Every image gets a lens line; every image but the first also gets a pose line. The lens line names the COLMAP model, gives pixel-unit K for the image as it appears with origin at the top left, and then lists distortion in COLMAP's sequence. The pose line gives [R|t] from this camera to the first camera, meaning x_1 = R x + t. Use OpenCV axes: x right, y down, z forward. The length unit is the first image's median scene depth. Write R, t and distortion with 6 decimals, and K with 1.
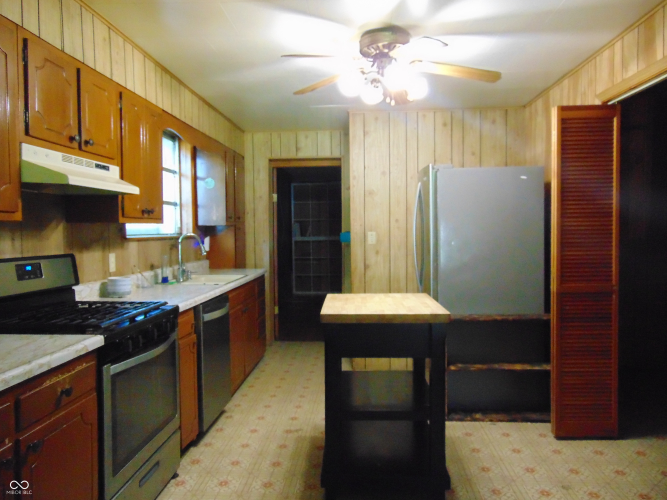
lens RADIAL K [[496.7, 0, 333.5], [0, 496.7, 250.0], [0, 0, 1]] dist [-0.035573, 0.063921]
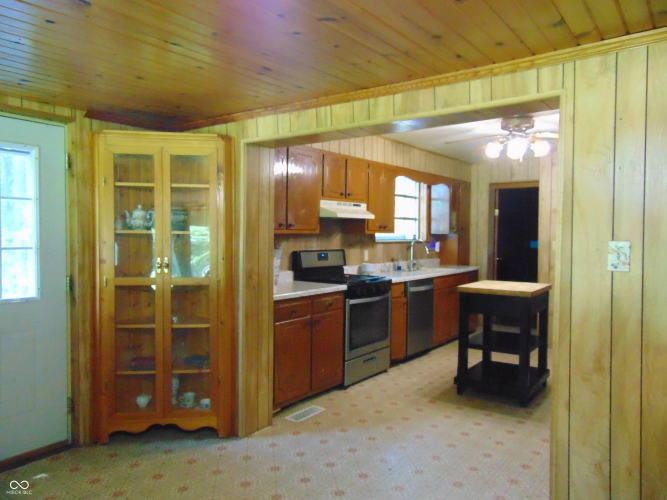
lens RADIAL K [[496.7, 0, 333.5], [0, 496.7, 250.0], [0, 0, 1]] dist [-0.035573, 0.063921]
pose [[0.838344, 0.030494, -0.544289, 0.445354], [-0.034716, 0.999394, 0.002520, 0.006033], [0.544036, 0.016783, 0.838894, -0.584814]]
